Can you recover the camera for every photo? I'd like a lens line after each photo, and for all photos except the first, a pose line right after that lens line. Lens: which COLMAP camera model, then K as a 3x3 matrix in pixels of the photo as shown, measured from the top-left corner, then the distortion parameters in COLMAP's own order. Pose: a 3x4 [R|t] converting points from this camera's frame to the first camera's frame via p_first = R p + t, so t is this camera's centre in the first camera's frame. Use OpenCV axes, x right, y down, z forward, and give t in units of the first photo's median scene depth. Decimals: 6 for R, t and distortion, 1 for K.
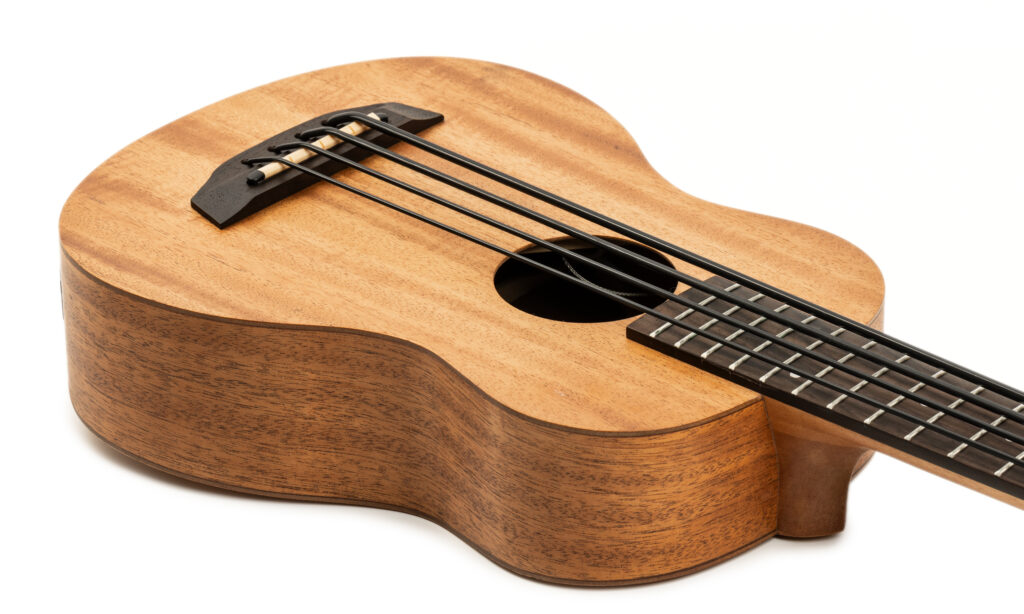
lens RADIAL K [[3491.9, 0, 512.0], [0, 3491.9, 307.0], [0, 0, 1]] dist [-0.160477, -1.070355]
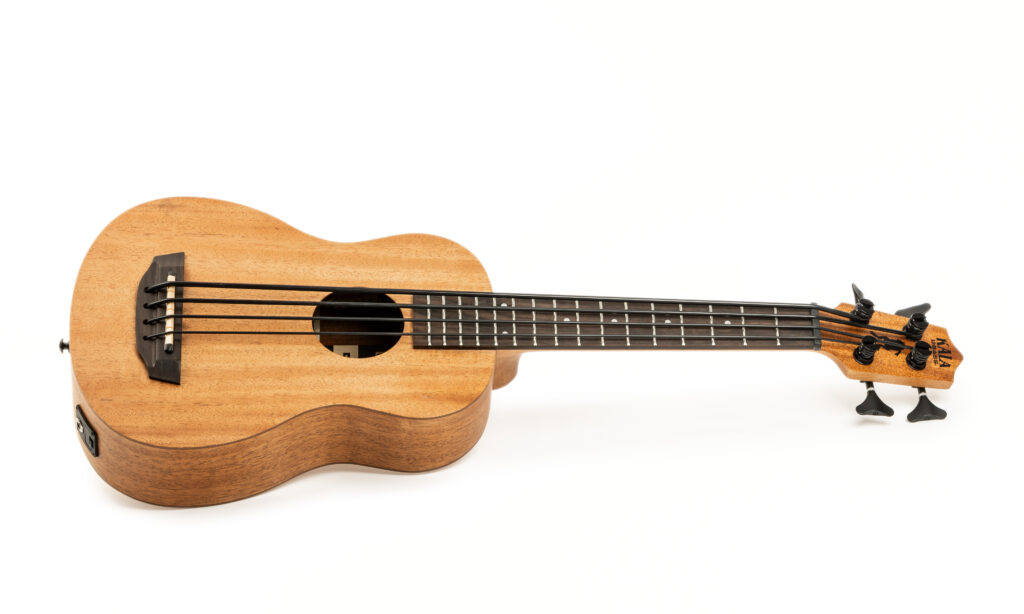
lens RADIAL K [[3892.6, 0, 512.0], [0, 3892.6, 307.0], [0, 0, 1]] dist [-0.134294, -0.558840]
pose [[0.719856, -0.498379, 0.483142, -1.043593], [0.269546, 0.842129, 0.467079, -1.091220], [-0.639650, -0.206001, 0.740548, -0.746688]]
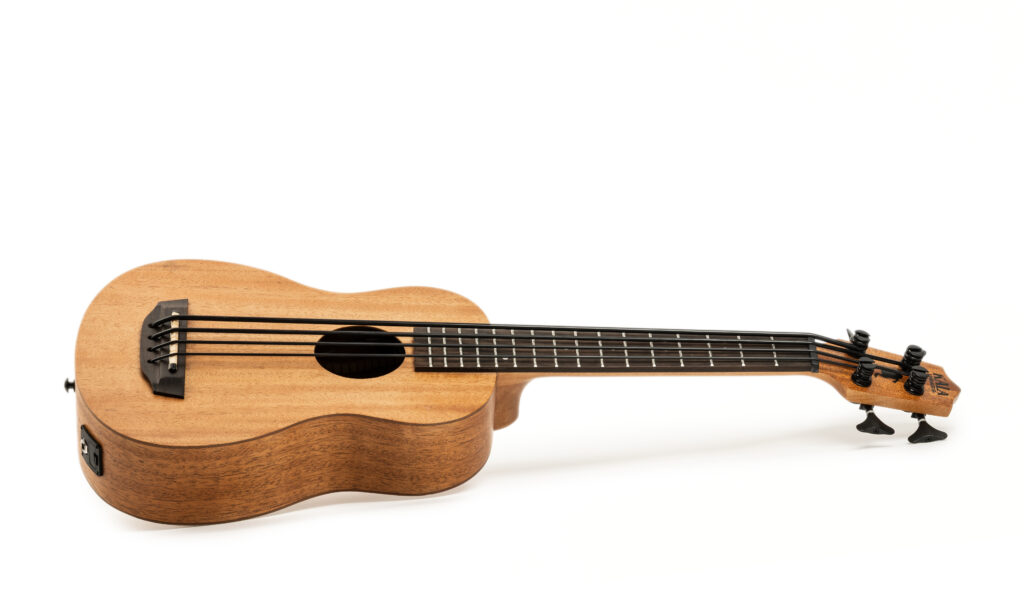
lens RADIAL K [[3892.6, 0, 512.0], [0, 3892.6, 307.0], [0, 0, 1]] dist [-0.134294, -0.558840]
pose [[0.710527, -0.366409, 0.600746, -1.332199], [0.292070, 0.930284, 0.221960, -0.535896], [-0.640193, 0.017751, 0.768009, -0.834596]]
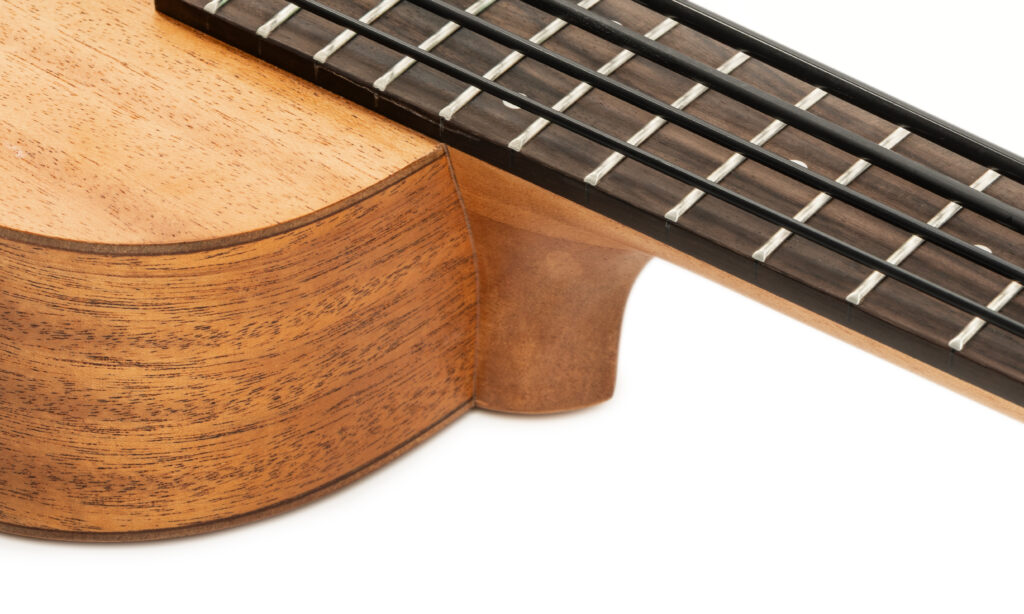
lens RADIAL K [[4952.8, 0, 512.0], [0, 4952.8, 307.0], [0, 0, 1]] dist [0.106598, -4.436905]
pose [[0.994899, -0.021625, 0.098534, 0.014047], [0.004785, 0.985770, 0.168033, -0.065543], [-0.100766, -0.166705, 0.980844, 0.335954]]
